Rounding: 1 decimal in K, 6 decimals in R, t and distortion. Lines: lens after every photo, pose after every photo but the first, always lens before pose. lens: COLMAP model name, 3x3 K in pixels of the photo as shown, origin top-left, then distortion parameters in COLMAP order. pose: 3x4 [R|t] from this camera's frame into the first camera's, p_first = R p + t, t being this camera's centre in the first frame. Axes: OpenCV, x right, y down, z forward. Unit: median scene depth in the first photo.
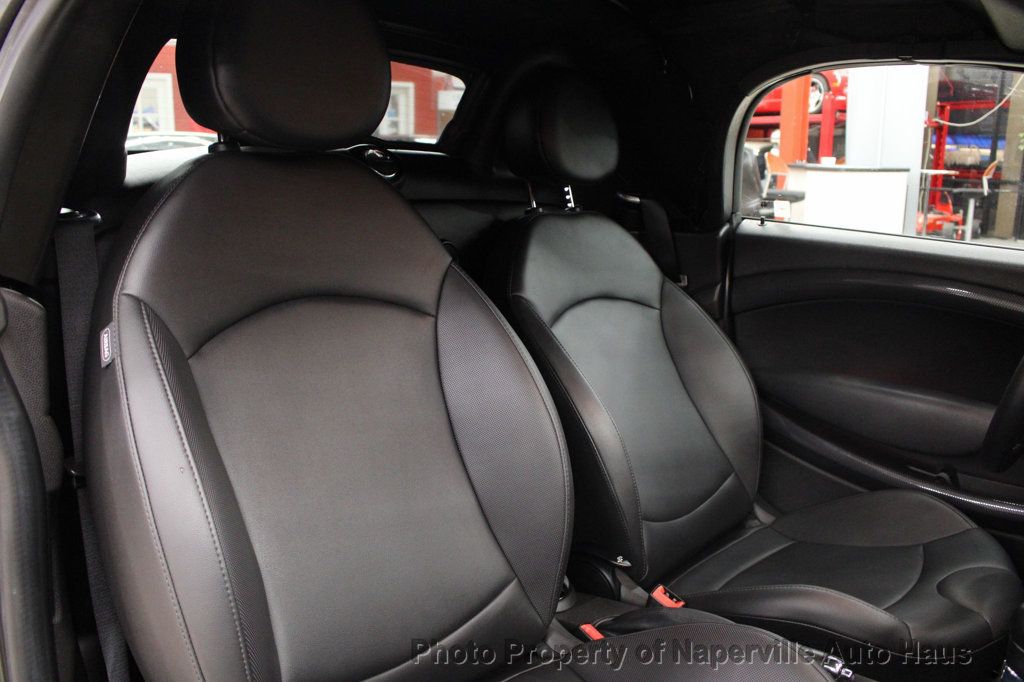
lens RADIAL K [[844.0, 0, 510.0], [0, 844.0, 326.5], [0, 0, 1]] dist [-0.177590, 0.157942]
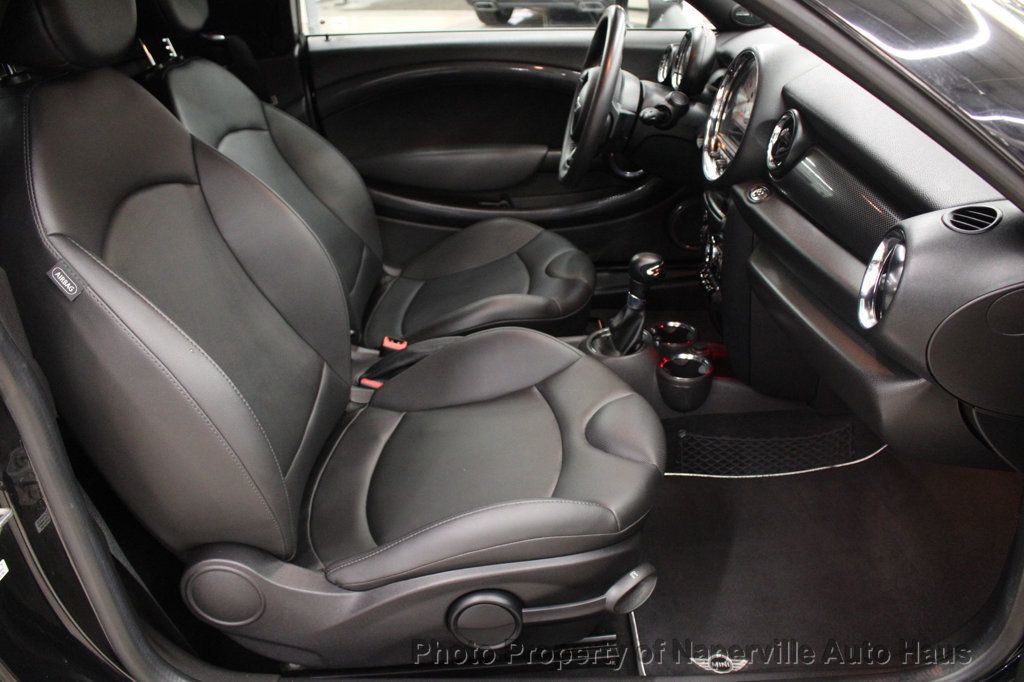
lens RADIAL K [[844.0, 0, 510.0], [0, 844.0, 326.5], [0, 0, 1]] dist [-0.177590, 0.157942]
pose [[0.751901, -0.348895, 0.559390, -0.329698], [0.190398, 0.927254, 0.322412, -0.079761], [-0.631184, -0.135915, 0.763632, -0.126774]]
